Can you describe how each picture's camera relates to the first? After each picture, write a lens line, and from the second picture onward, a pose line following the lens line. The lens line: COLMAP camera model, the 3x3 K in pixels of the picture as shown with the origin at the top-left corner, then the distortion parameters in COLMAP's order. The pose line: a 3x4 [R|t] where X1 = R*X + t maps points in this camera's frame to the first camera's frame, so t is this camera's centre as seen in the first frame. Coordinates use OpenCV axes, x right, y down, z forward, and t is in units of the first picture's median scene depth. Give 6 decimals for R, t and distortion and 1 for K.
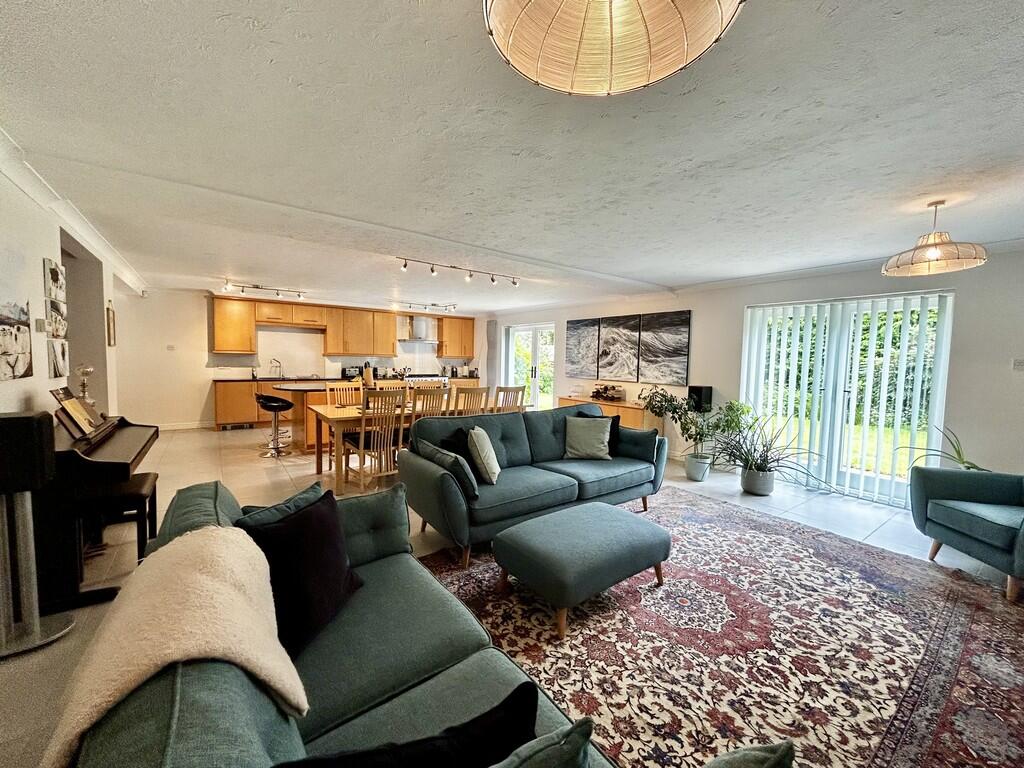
lens RADIAL K [[409.3, 0, 516.5], [0, 409.3, 386.2], [0, 0, 1]] dist [-0.002849, 0.000032]
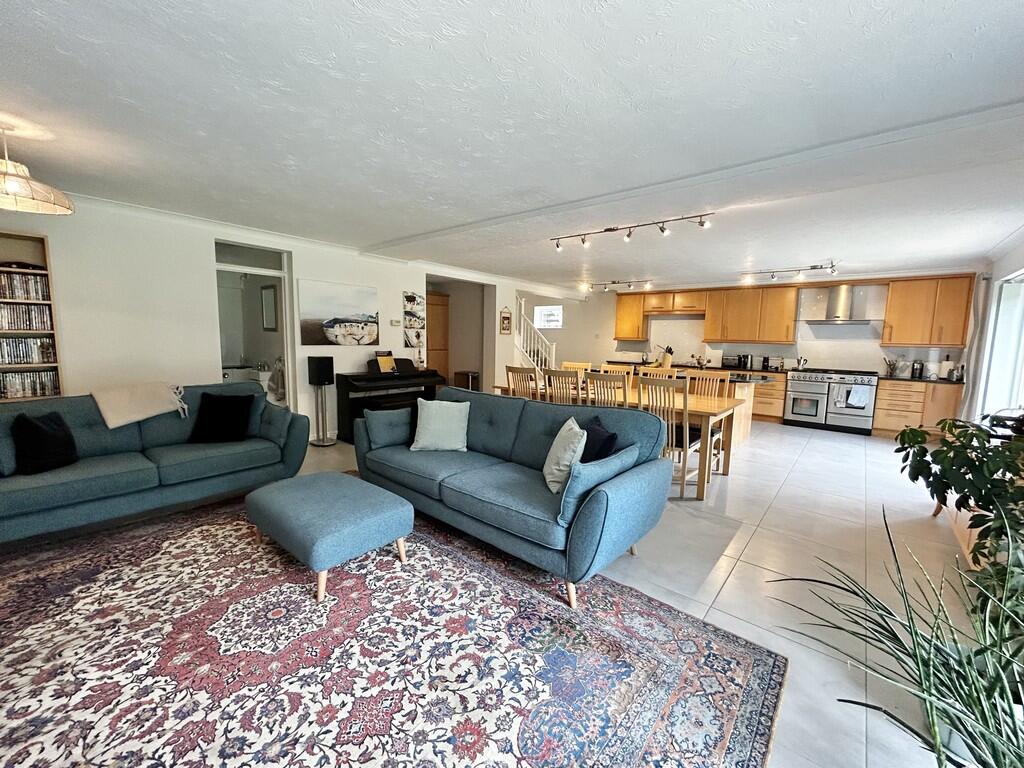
lens RADIAL K [[409.3, 0, 508.3], [0, 409.3, 382.5], [0, 0, 1]] dist [-0.002849, 0.000032]
pose [[0.227634, 0.088784, -0.969691, 1.562522], [-0.083451, 0.993950, 0.071415, -0.051777], [0.970164, 0.064665, 0.233666, 1.500573]]
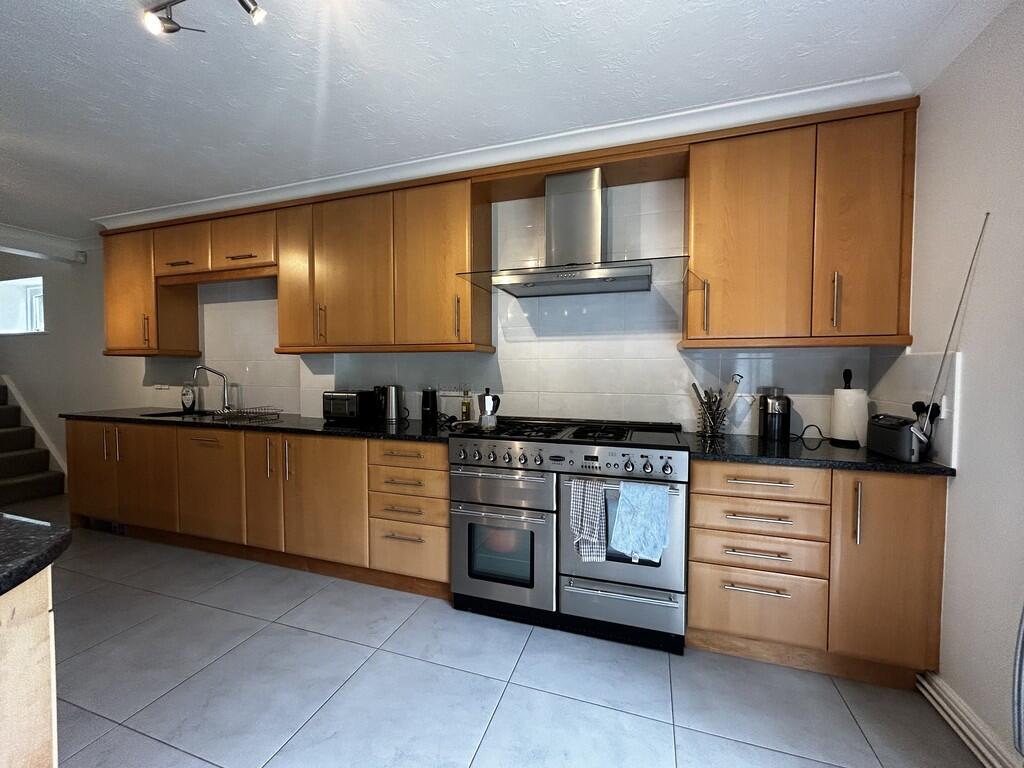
lens RADIAL K [[409.3, 0, 513.3], [0, 409.3, 384.8], [0, 0, 1]] dist [-0.002849, 0.000032]
pose [[0.583333, 0.002672, -0.812229, -0.339454], [-0.048185, 0.998347, -0.031321, -0.205058], [0.810803, 0.057408, 0.582497, 4.153196]]
